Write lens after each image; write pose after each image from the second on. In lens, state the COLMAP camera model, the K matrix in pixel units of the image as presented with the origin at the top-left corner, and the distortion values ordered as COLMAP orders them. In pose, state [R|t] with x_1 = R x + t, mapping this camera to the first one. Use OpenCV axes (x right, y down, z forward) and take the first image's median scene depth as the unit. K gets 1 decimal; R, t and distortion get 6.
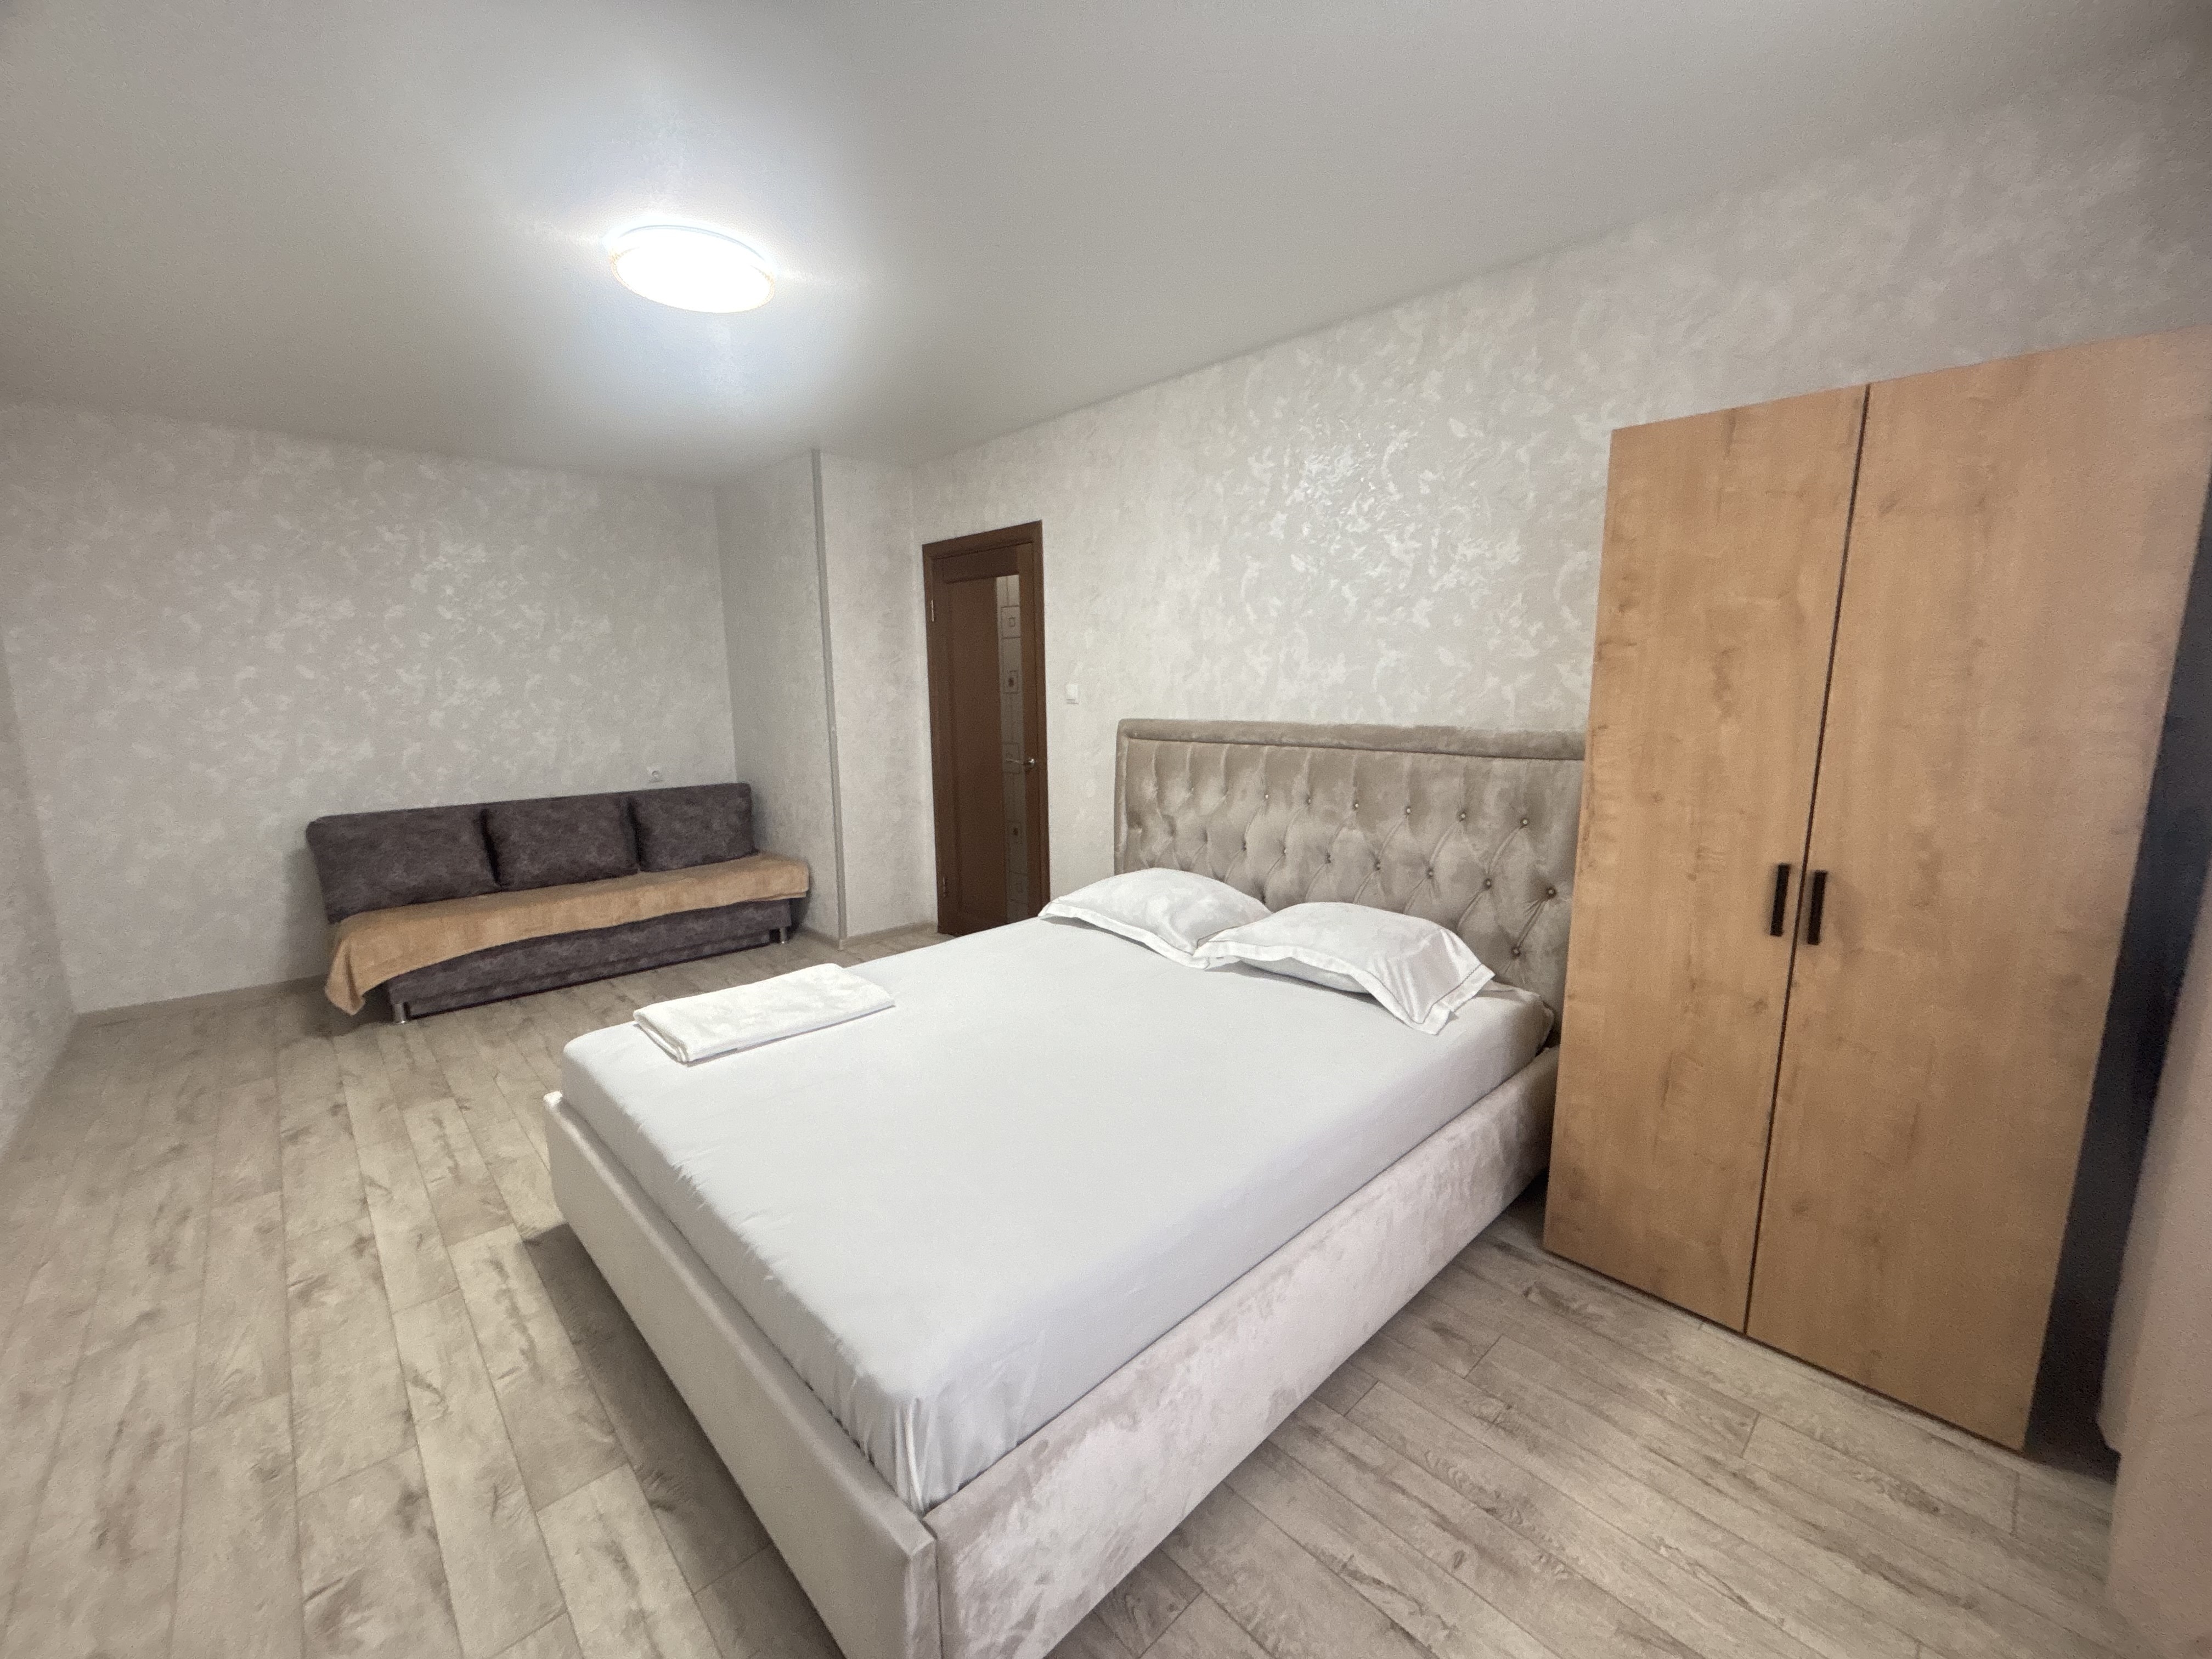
lens RADIAL K [[894.9, 0, 1103.7], [0, 894.9, 833.1], [0, 0, 1]] dist [0.003269, 0.000002]
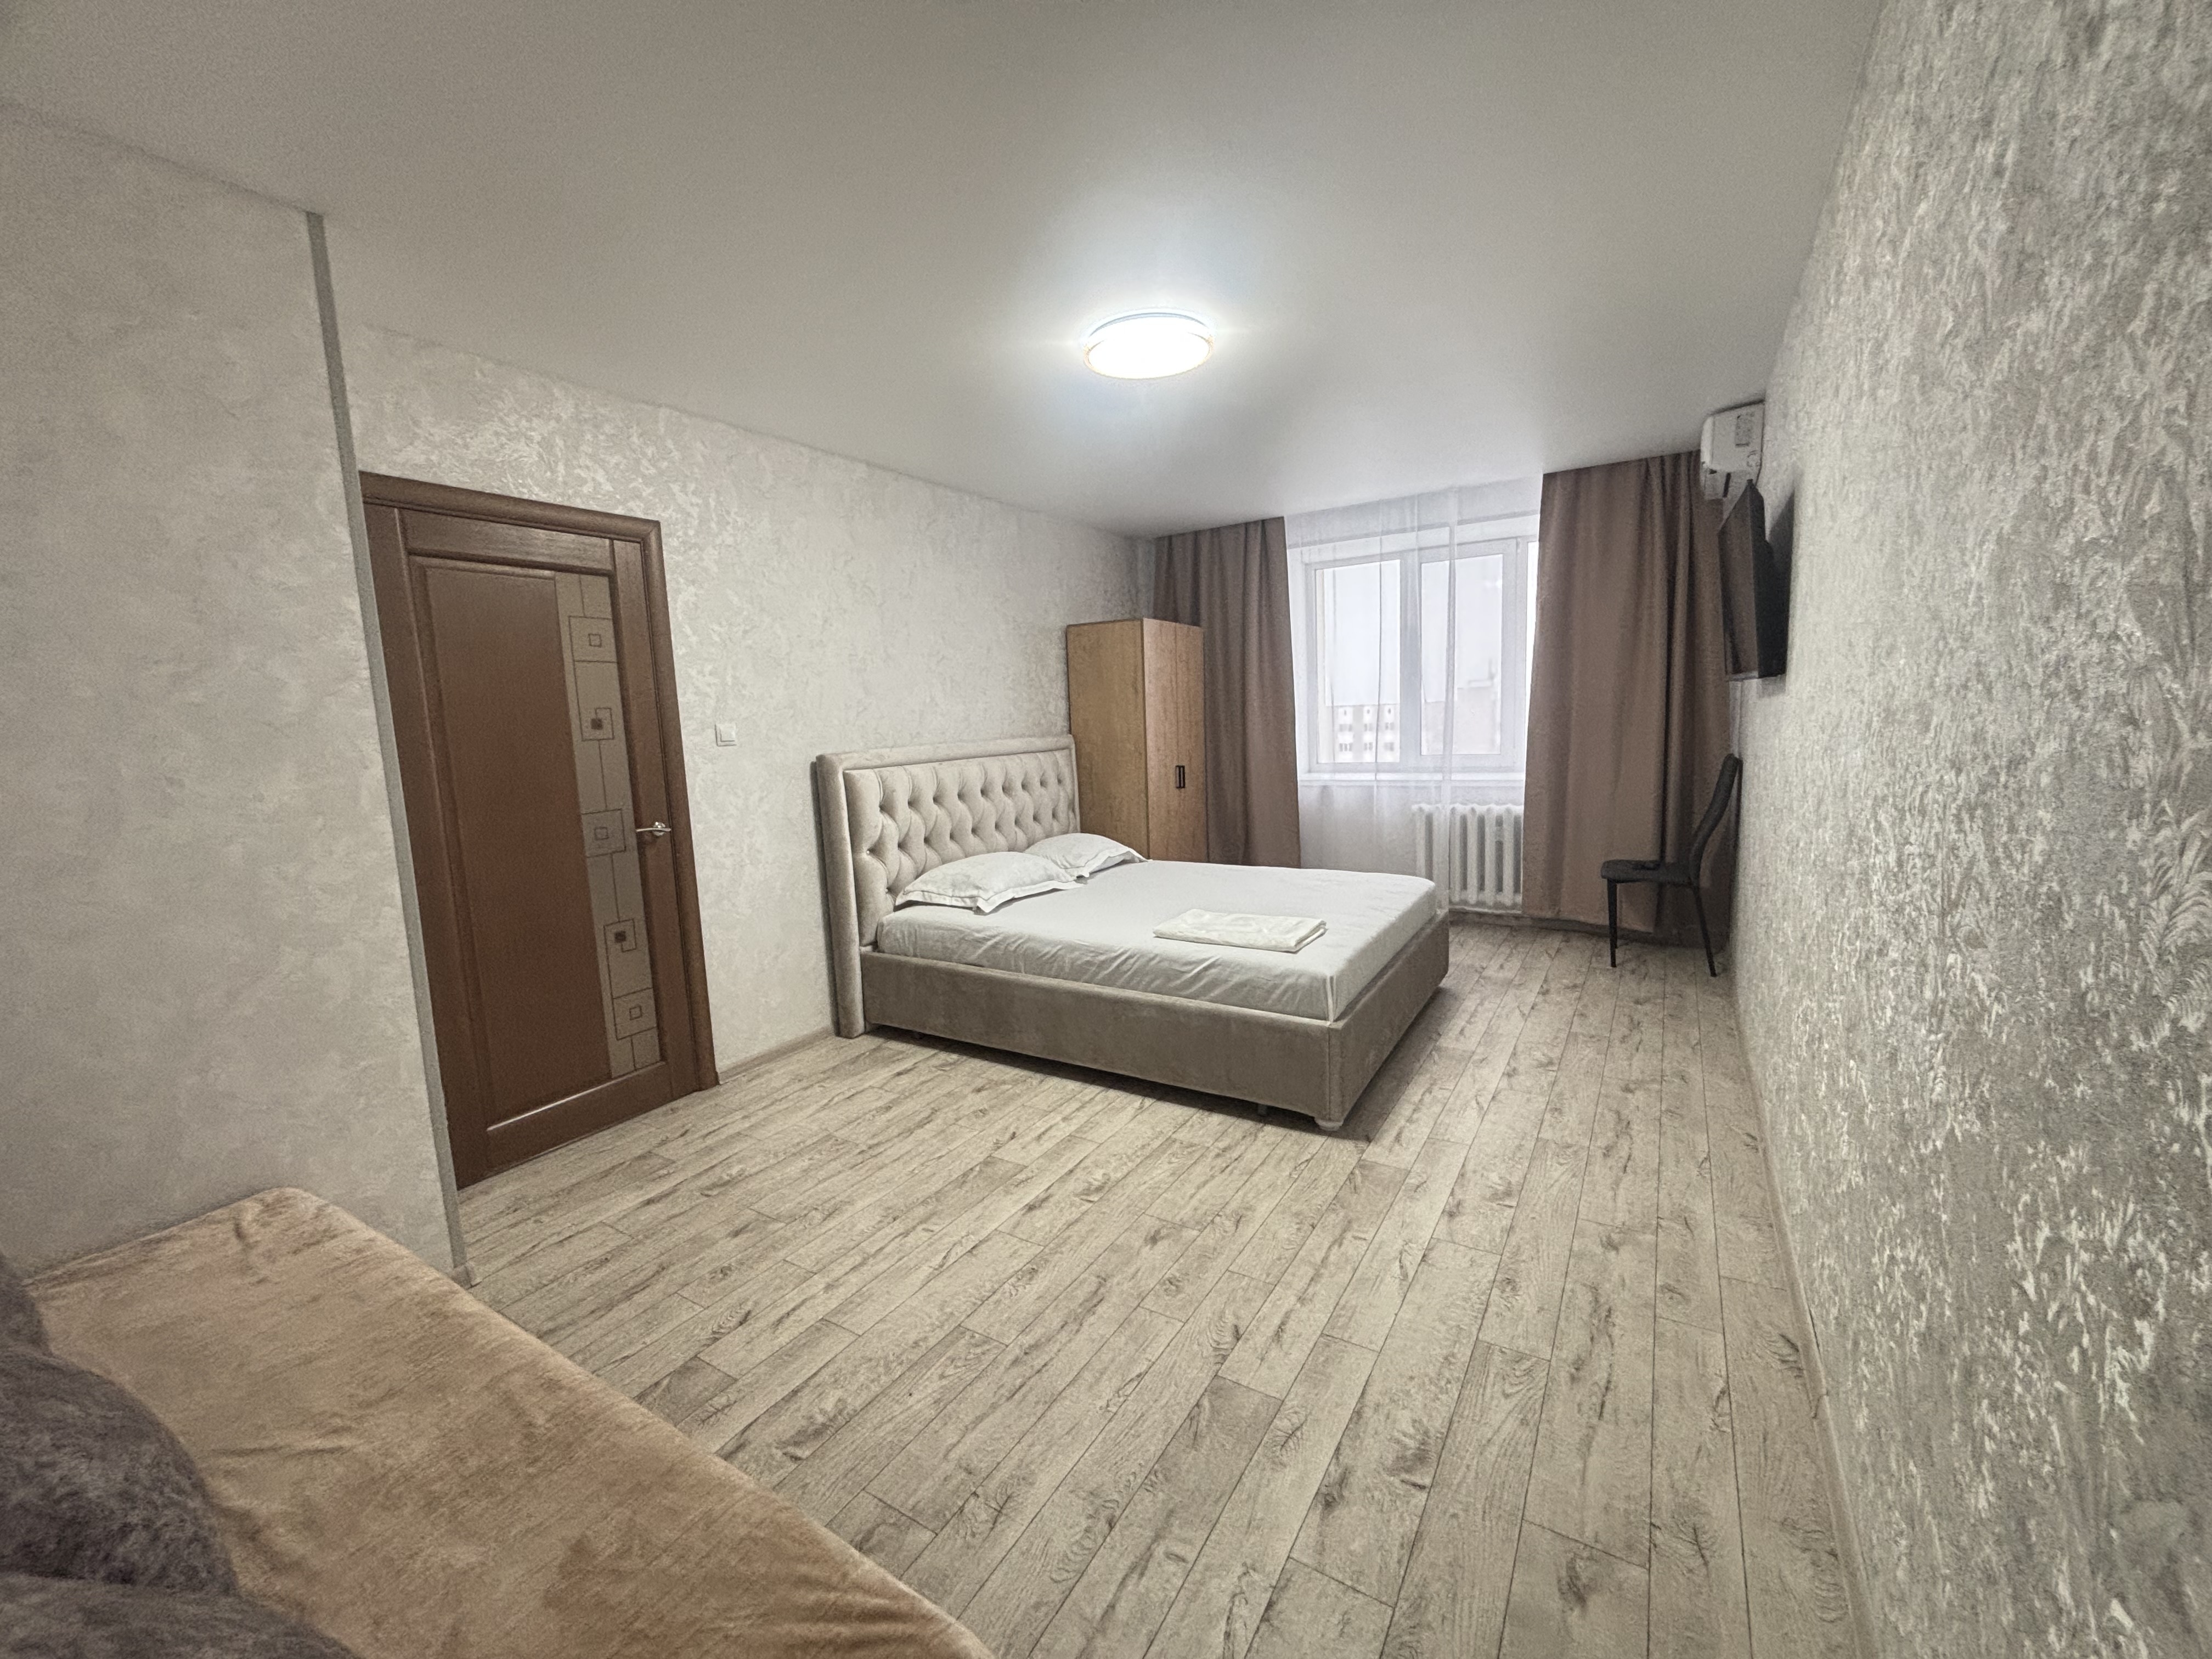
lens RADIAL K [[894.9, 0, 1103.7], [0, 894.9, 833.1], [0, 0, 1]] dist [0.003269, 0.000002]
pose [[-0.255716, -0.108971, 0.960591, -1.683720], [0.205759, 0.964726, 0.164215, -0.231671], [-0.944602, 0.239643, -0.224274, 1.515367]]
